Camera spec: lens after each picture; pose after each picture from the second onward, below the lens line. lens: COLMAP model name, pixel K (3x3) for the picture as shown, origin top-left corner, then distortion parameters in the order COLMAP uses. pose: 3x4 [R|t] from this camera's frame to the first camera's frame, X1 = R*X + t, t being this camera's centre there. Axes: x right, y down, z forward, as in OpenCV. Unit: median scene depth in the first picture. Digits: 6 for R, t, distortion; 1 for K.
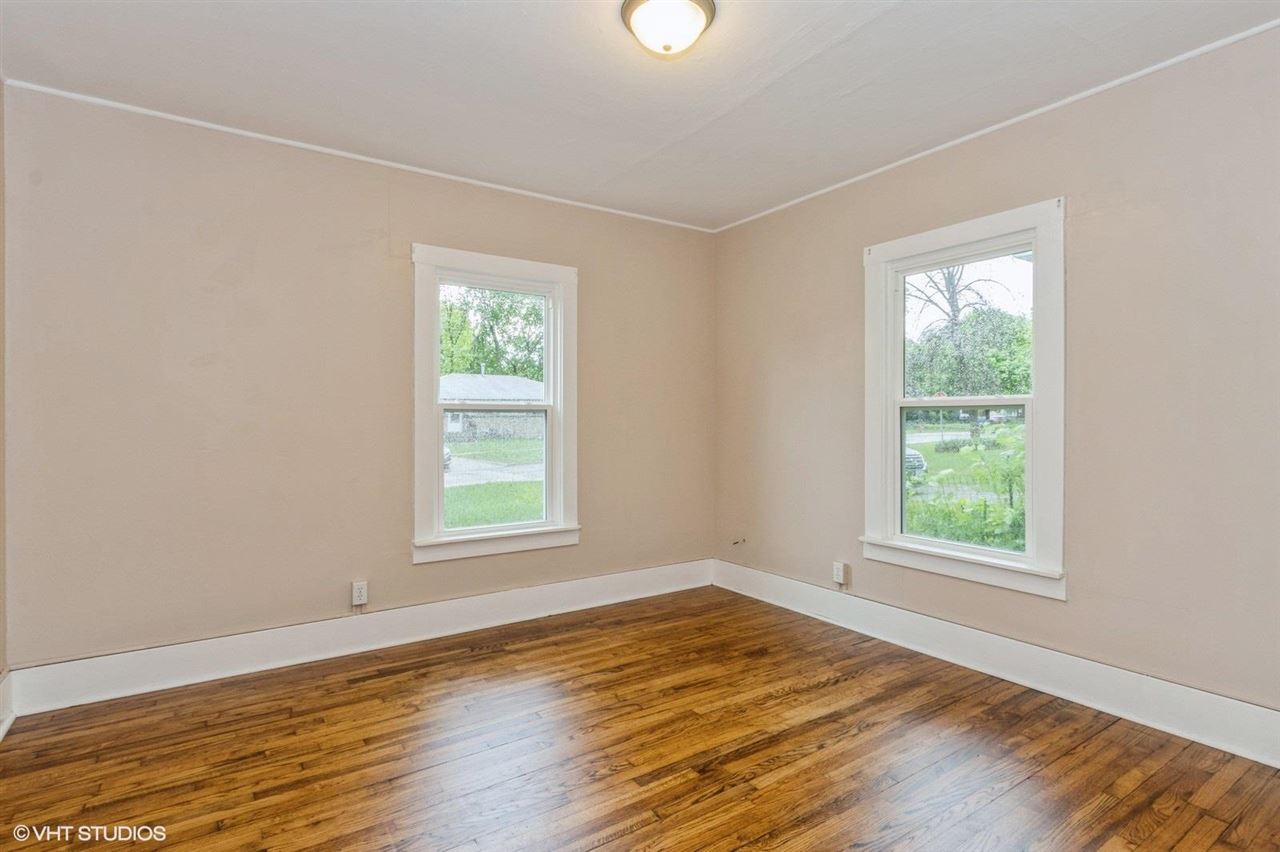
lens RADIAL K [[646.9, 0, 634.3], [0, 646.9, 431.7], [0, 0, 1]] dist [-0.000959, -0.000893]
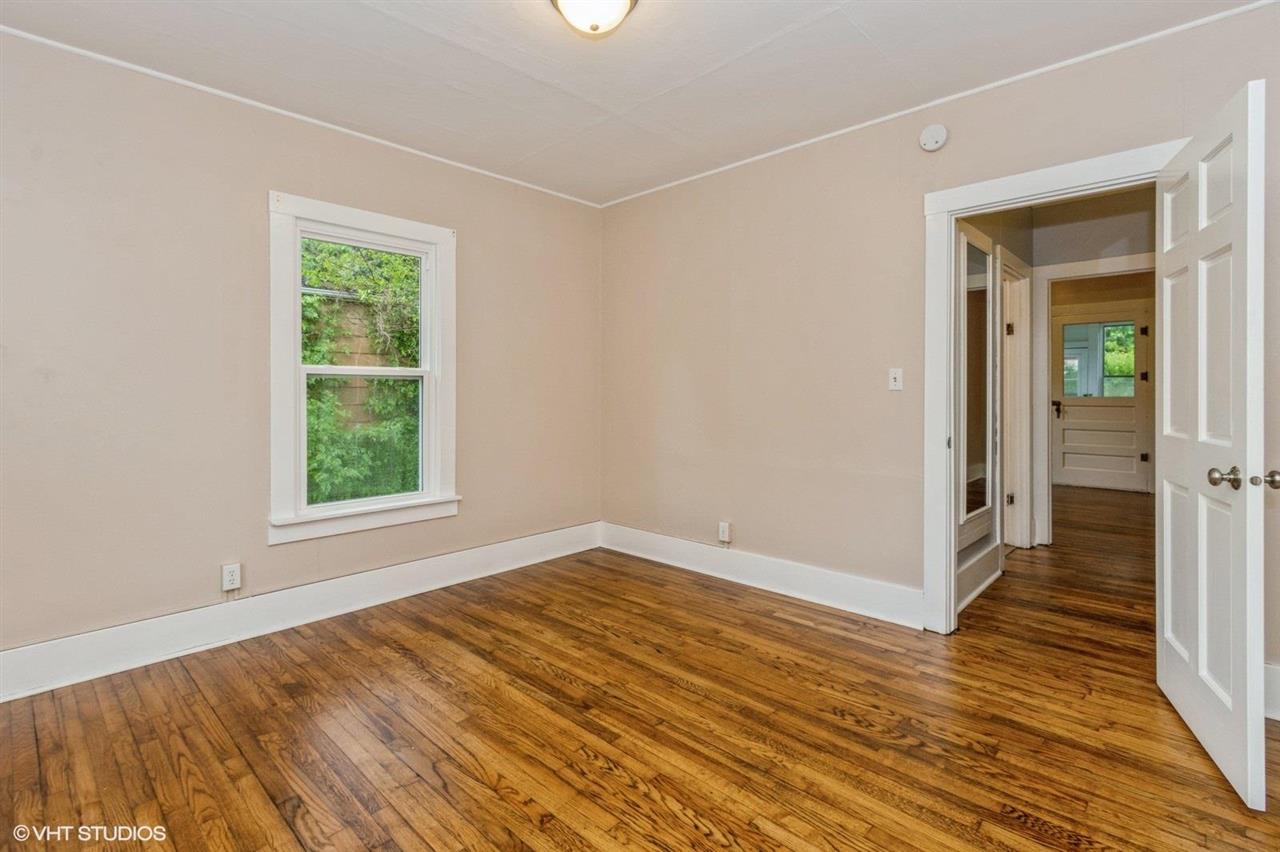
lens RADIAL K [[591.8, 0, 639.6], [0, 591.8, 430.3], [0, 0, 1]] dist [0.001728, -0.000183]
pose [[-0.227273, -0.062307, 0.971836, -0.670069], [0.023417, 0.997313, 0.069417, -0.007987], [-0.973550, 0.038534, -0.225203, 0.872986]]
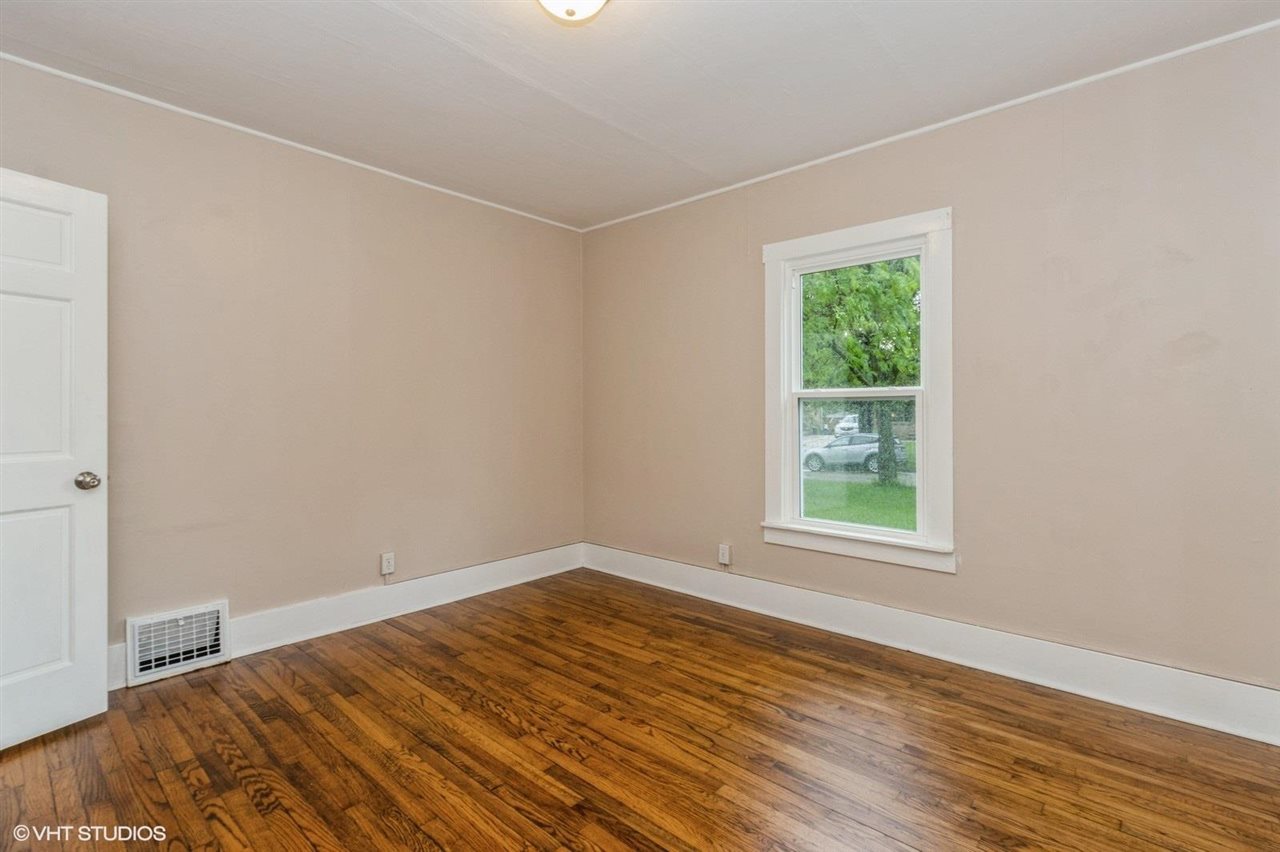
lens RADIAL K [[587.8, 0, 640.0], [0, 587.8, 426.0], [0, 0, 1]] dist [0.001574, -0.000140]
pose [[0.247553, 0.025829, -0.968530, 0.690564], [-0.020484, 0.999561, 0.021421, -0.009603], [0.968658, 0.014536, 0.247974, 0.680806]]
